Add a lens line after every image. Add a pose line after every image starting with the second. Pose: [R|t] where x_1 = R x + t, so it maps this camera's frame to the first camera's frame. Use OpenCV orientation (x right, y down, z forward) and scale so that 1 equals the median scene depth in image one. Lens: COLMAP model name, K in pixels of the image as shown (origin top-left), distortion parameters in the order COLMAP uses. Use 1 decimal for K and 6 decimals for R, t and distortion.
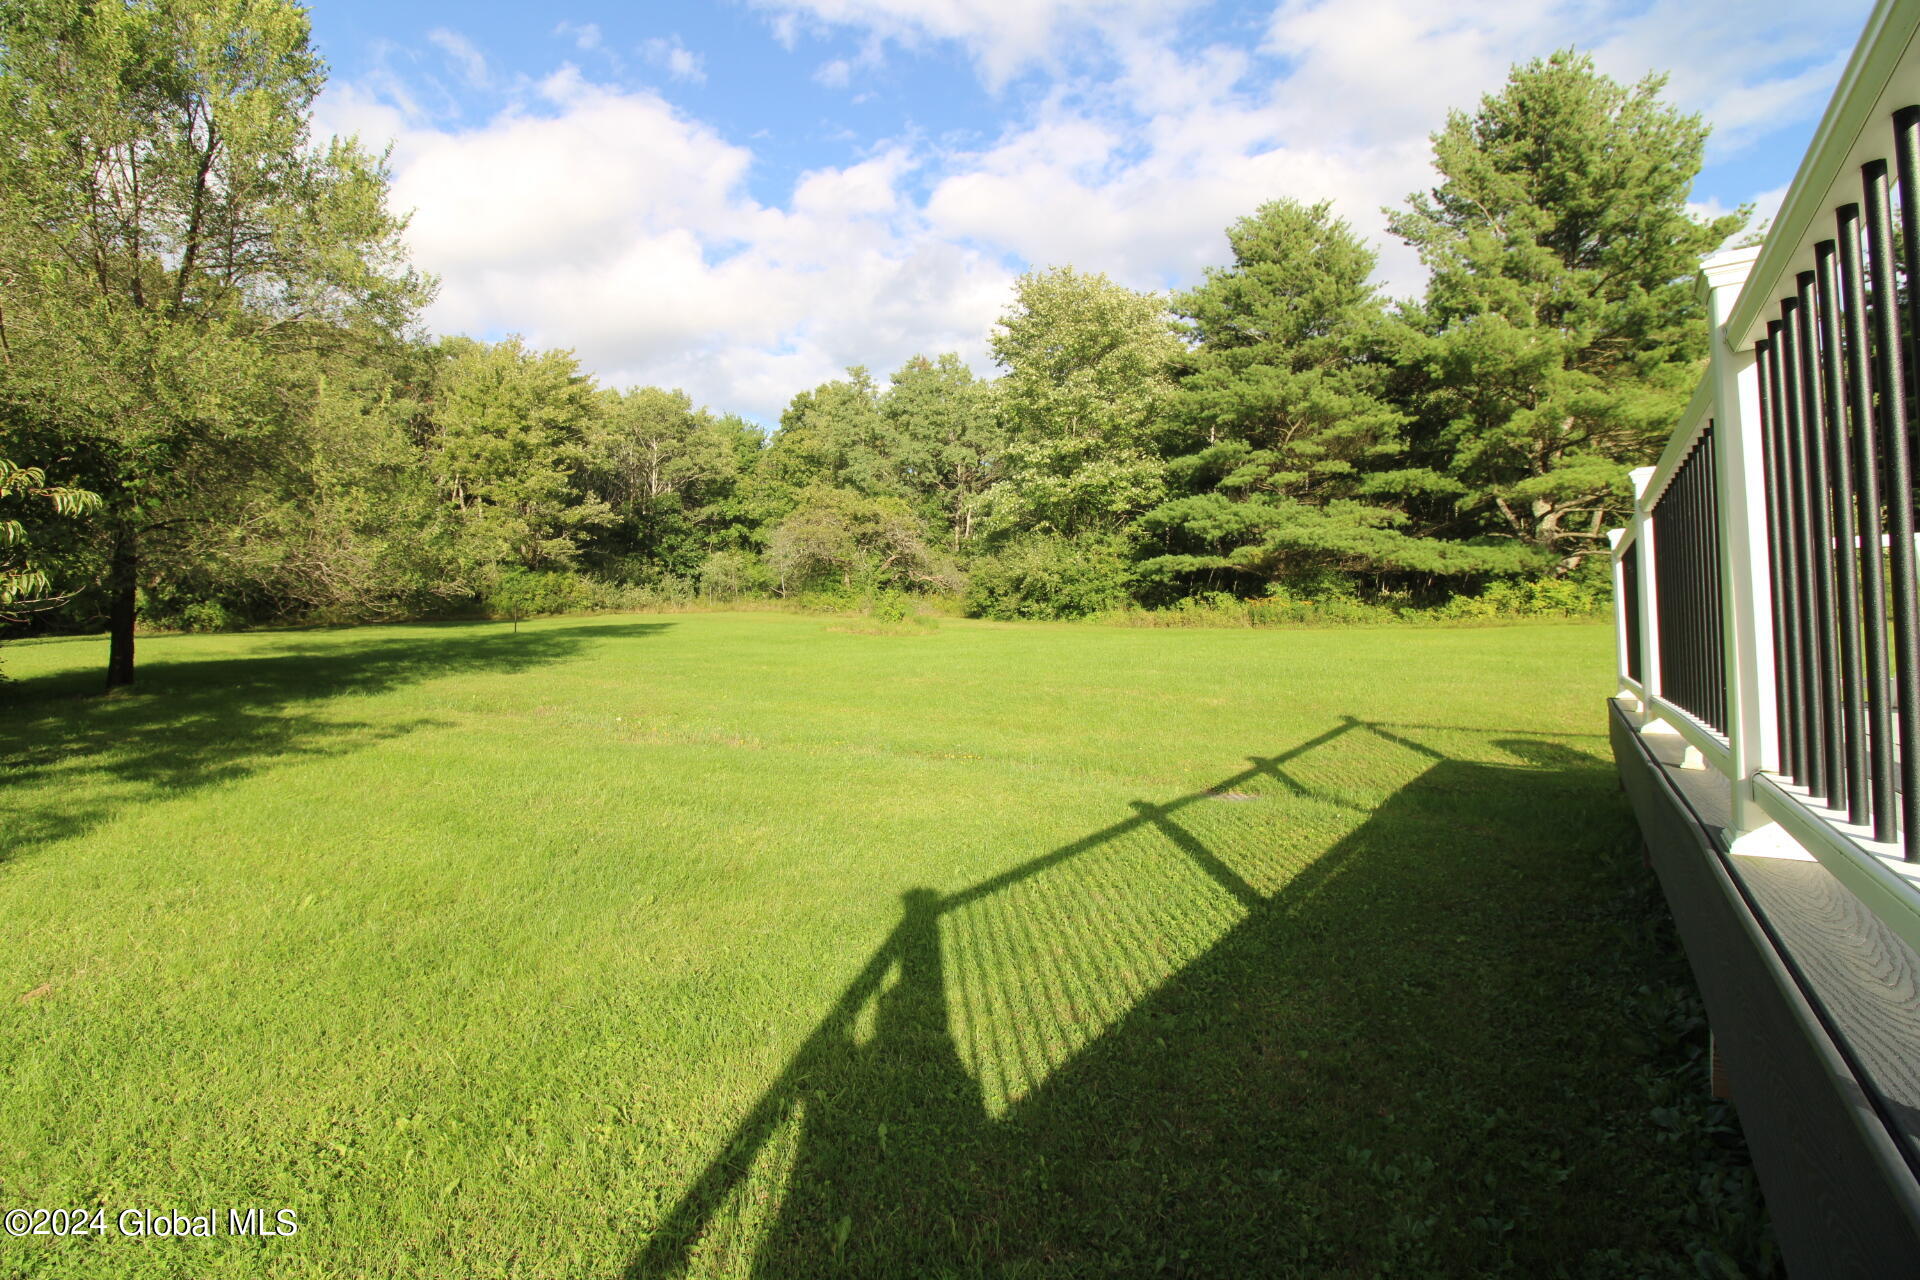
lens RADIAL K [[852.7, 0, 956.8], [0, 852.7, 621.5], [0, 0, 1]] dist [-0.002055, -0.000330]
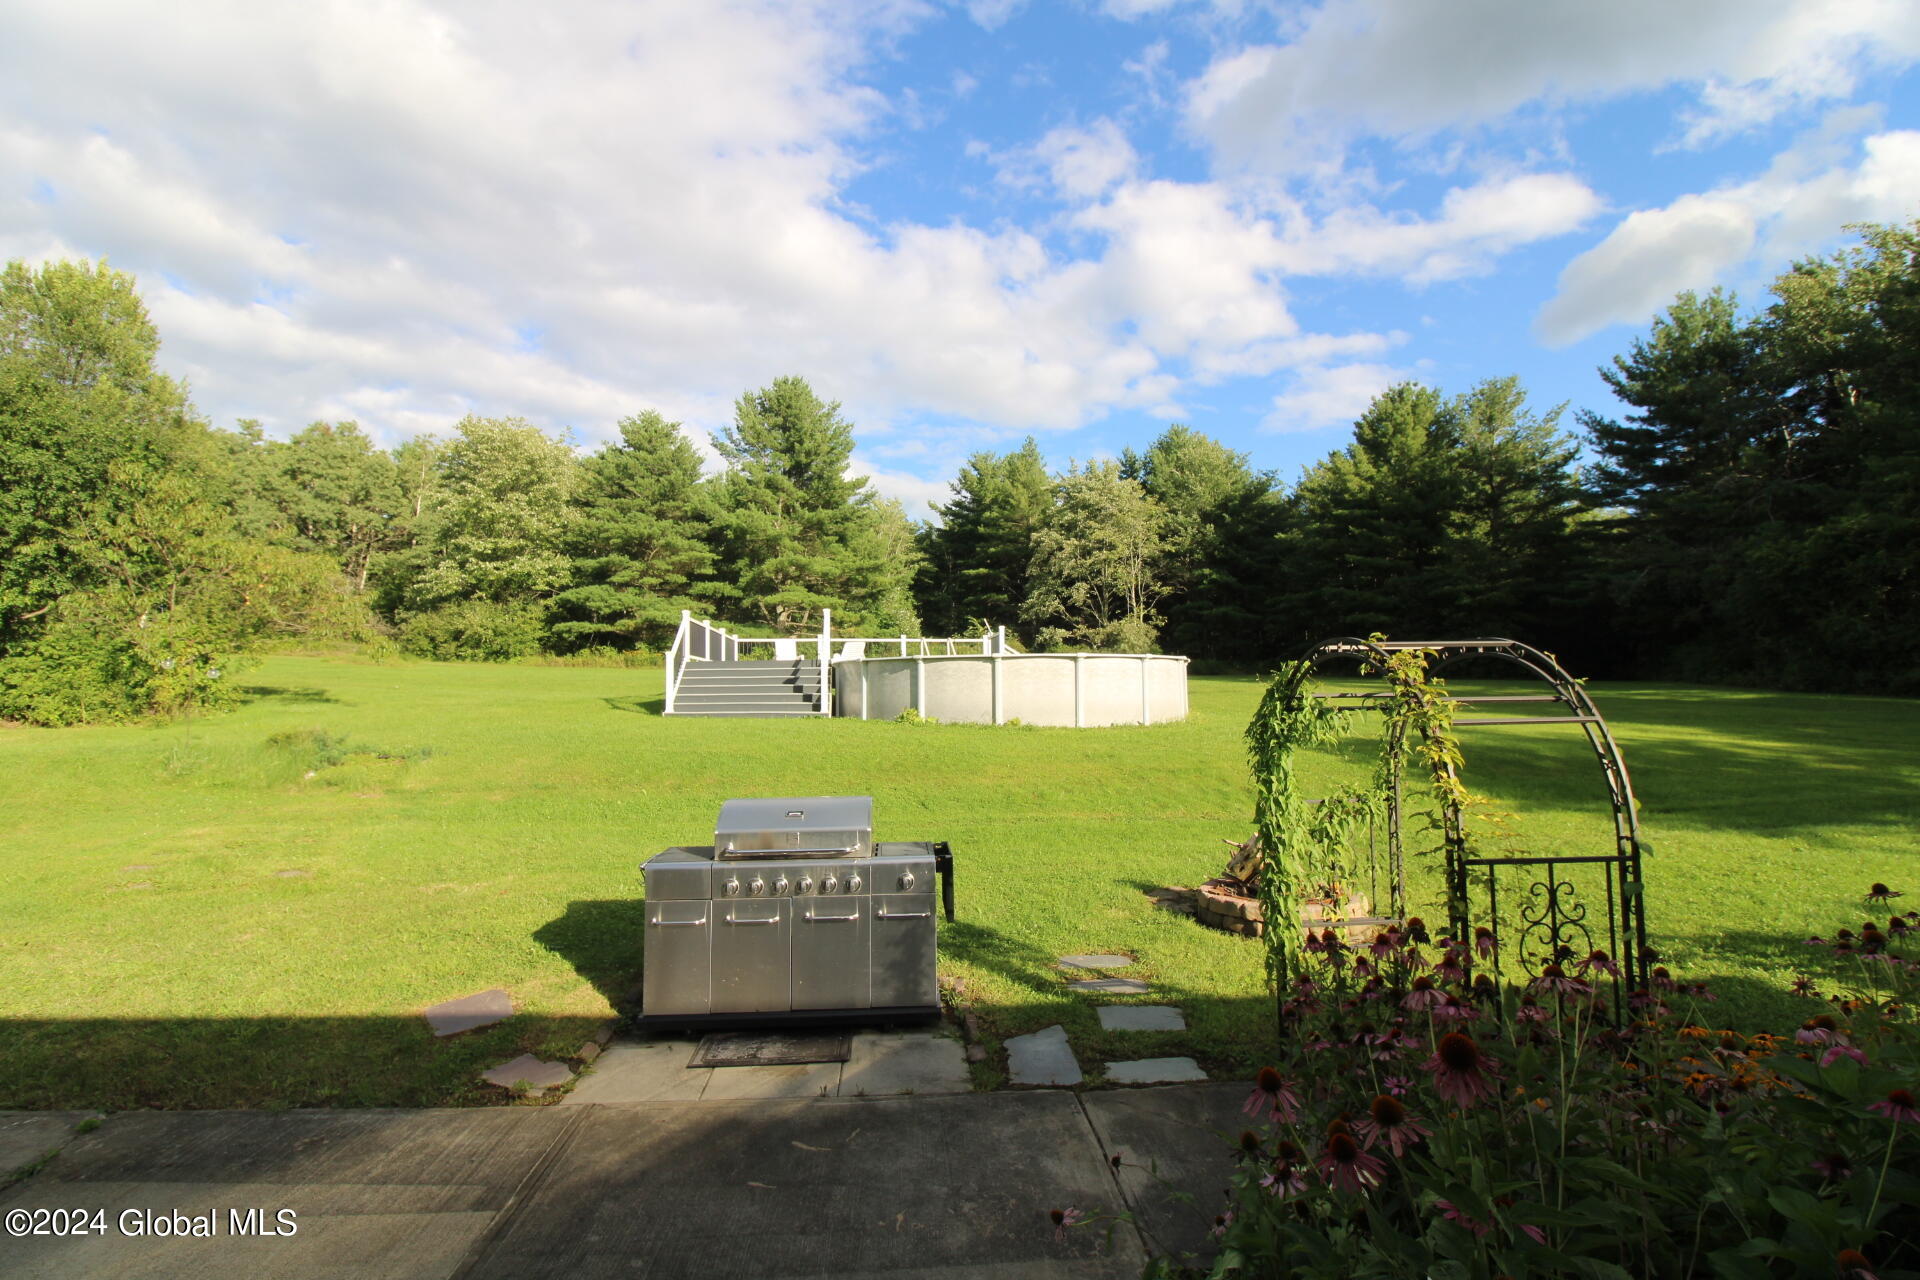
lens RADIAL K [[852.7, 0, 956.8], [0, 852.7, 621.5], [0, 0, 1]] dist [-0.002055, -0.000330]
pose [[0.742578, 0.058837, 0.667170, -0.281672], [-0.013986, 0.997279, -0.072382, 0.026359], [-0.669614, 0.044418, 0.741380, -0.651608]]
